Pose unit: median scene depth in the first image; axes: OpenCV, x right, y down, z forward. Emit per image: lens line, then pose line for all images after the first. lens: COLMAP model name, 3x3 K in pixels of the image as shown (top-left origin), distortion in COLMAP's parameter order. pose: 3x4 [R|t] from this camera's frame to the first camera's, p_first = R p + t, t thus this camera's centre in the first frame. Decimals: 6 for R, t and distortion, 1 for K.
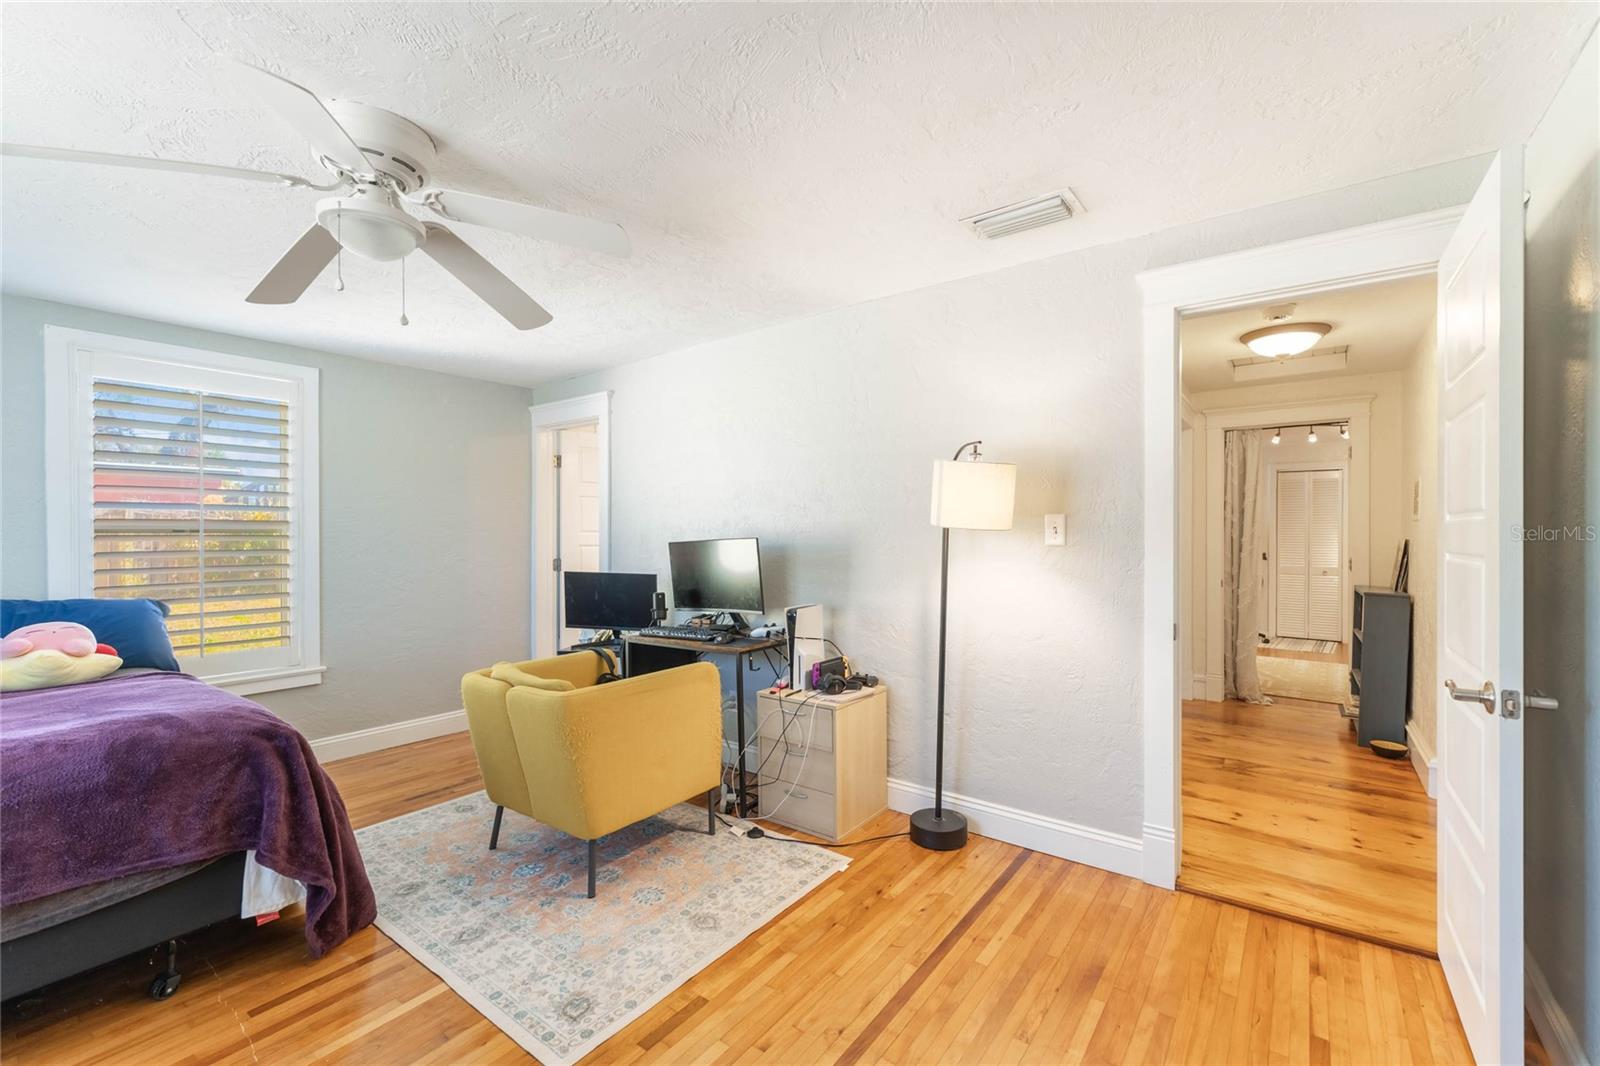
lens RADIAL K [[677.2, 0, 808.8], [0, 677.2, 534.0], [0, 0, 1]] dist [0.008475, -0.000973]
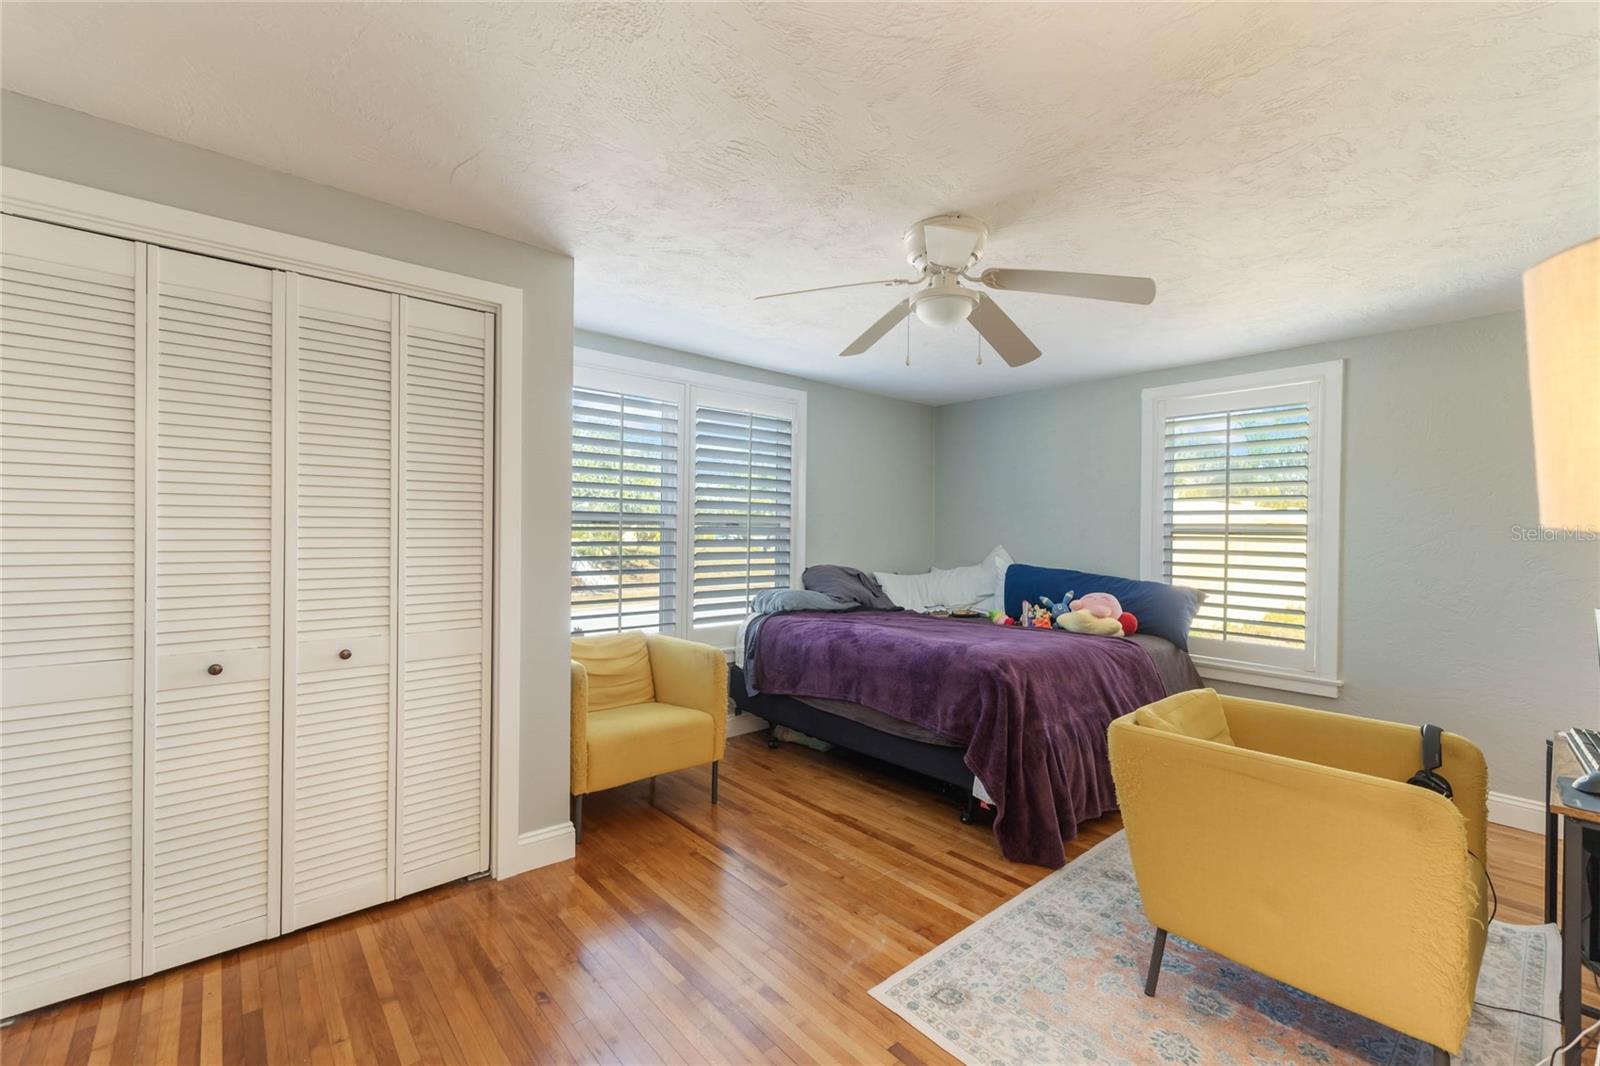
lens RADIAL K [[677.2, 0, 812.1], [0, 677.2, 532.8], [0, 0, 1]] dist [0.008475, -0.000973]
pose [[-0.220221, 0.001458, -0.975449, 0.630950], [-0.010989, 0.999932, 0.003976, -0.003602], [0.975388, 0.011595, -0.220190, 0.913875]]
